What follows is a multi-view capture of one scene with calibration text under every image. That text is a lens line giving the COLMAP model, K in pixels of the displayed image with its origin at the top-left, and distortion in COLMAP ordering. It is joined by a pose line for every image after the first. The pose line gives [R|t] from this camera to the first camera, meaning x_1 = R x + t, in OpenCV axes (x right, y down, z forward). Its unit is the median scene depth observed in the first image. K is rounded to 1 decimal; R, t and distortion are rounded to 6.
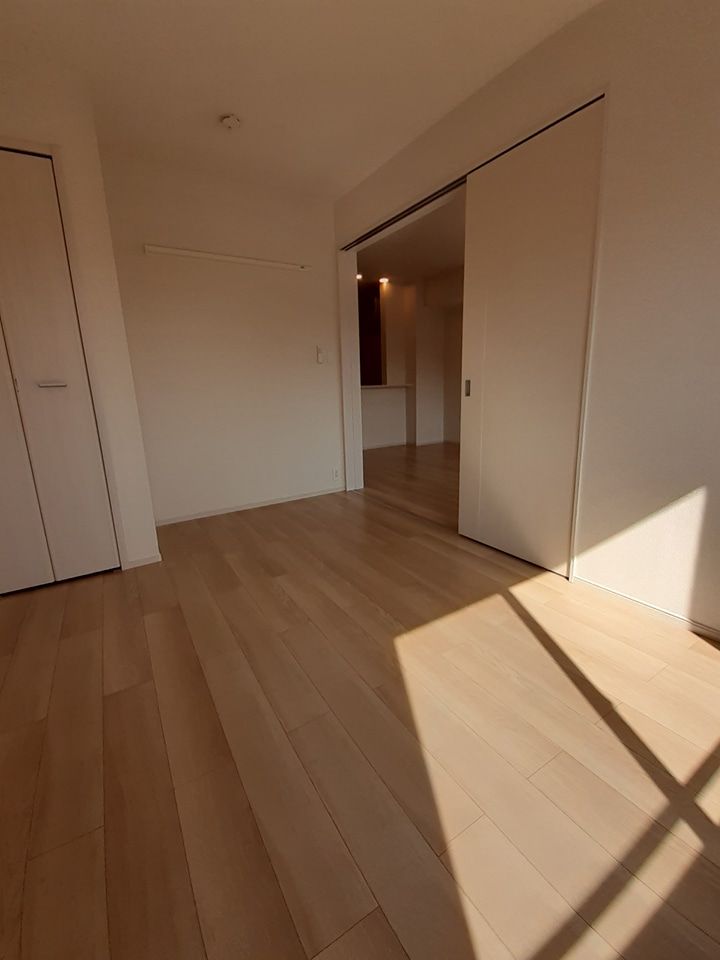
lens RADIAL K [[399.4, 0, 357.7], [0, 399.4, 473.0], [0, 0, 1]] dist [-0.025331, -0.000145]
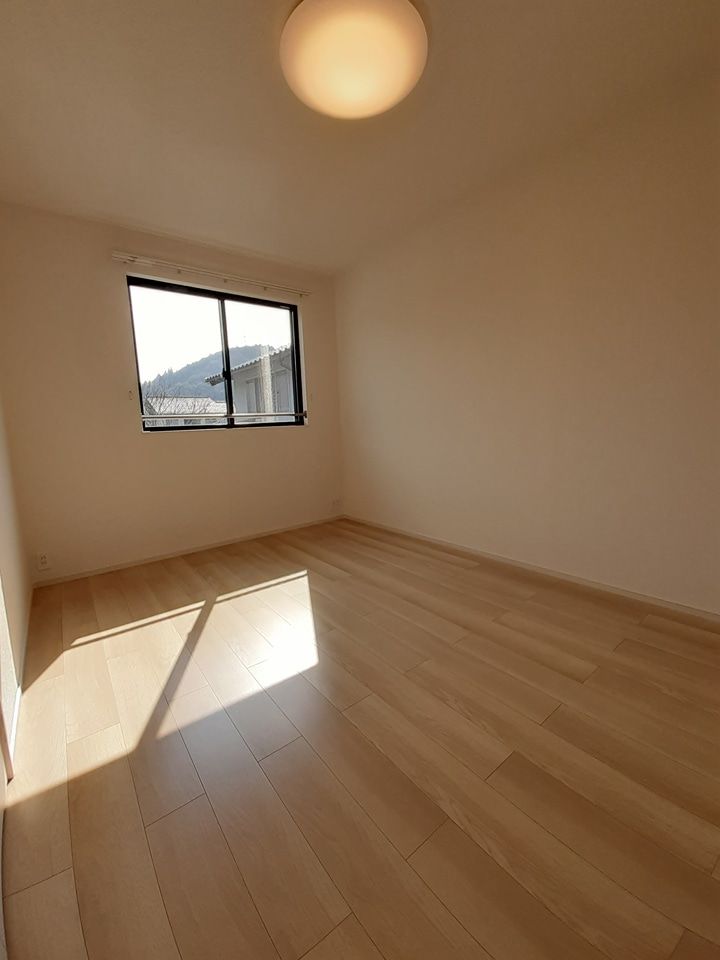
lens RADIAL K [[399.4, 0, 357.7], [0, 399.4, 473.0], [0, 0, 1]] dist [-0.025331, -0.000145]
pose [[-0.992909, 0.088848, -0.078975, 0.016712], [0.056710, 0.937919, 0.342188, -0.380688], [0.104475, 0.335283, -0.936307, 1.642181]]
